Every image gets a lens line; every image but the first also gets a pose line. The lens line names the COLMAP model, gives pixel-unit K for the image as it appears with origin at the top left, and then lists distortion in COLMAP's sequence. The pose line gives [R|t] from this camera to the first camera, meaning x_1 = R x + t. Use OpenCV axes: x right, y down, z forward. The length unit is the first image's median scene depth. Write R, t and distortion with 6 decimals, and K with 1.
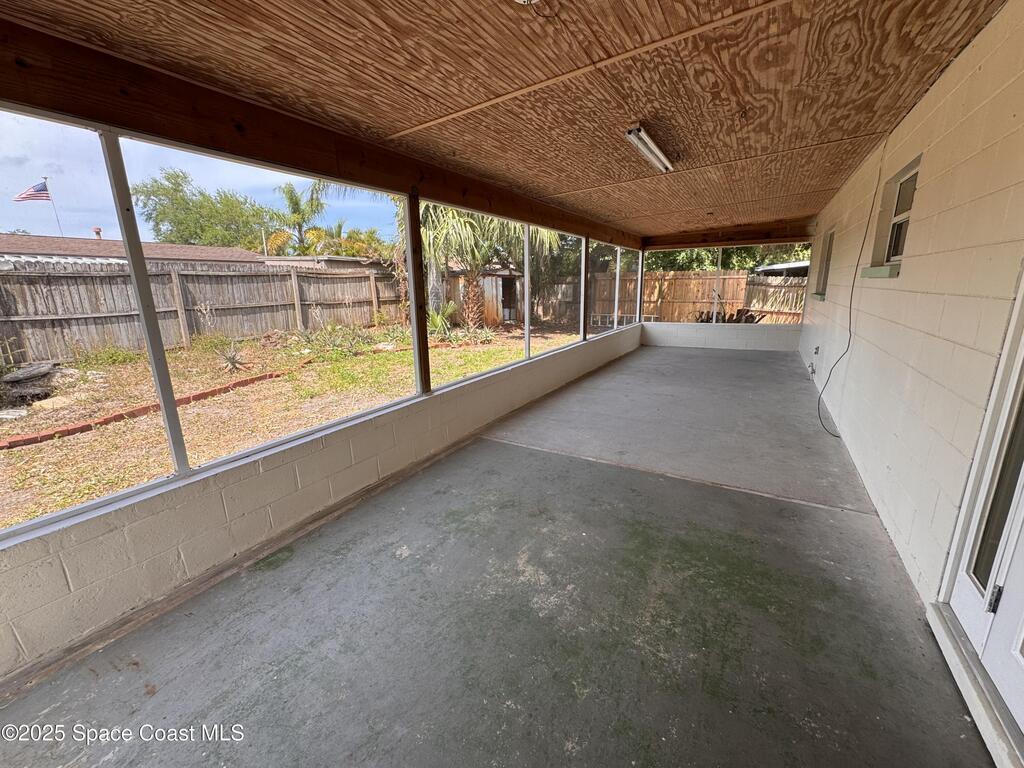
lens RADIAL K [[406.7, 0, 512.0], [0, 406.7, 384.0], [0, 0, 1]] dist [-0.002012, 0.000275]
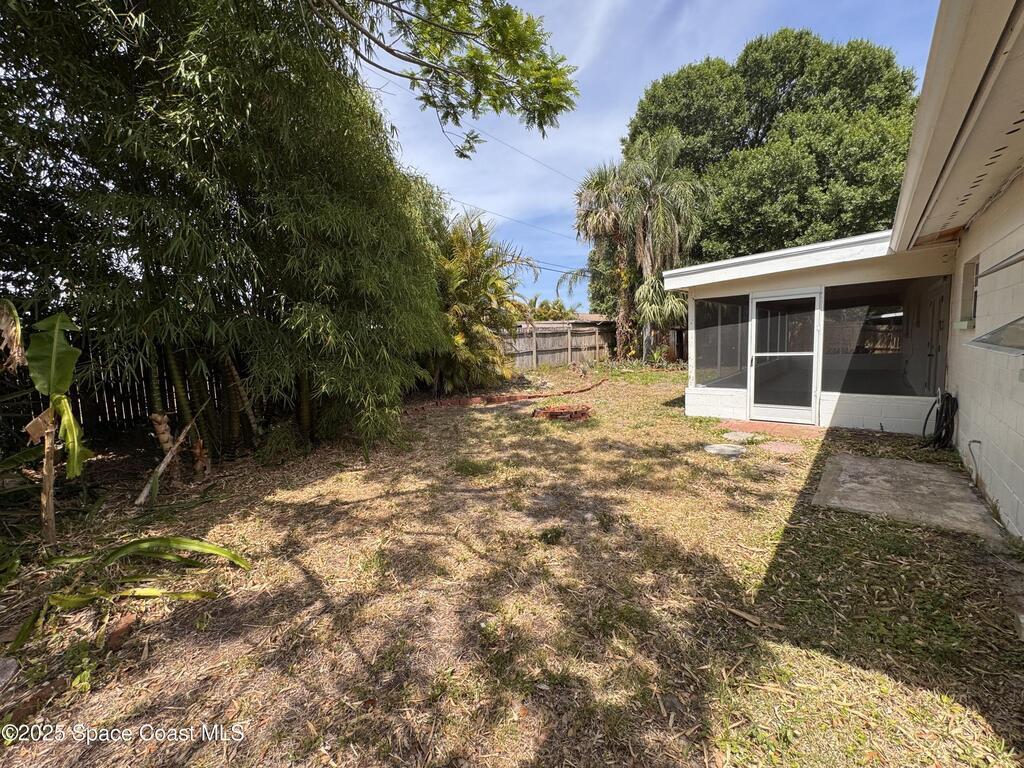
lens RADIAL K [[406.7, 0, 512.0], [0, 406.7, 384.0], [0, 0, 1]] dist [-0.002012, 0.000275]
pose [[0.983212, -0.001789, -0.182458, -0.377689], [-0.020977, 0.992214, -0.122764, 0.147163], [0.181257, 0.124531, 0.975519, -0.613764]]
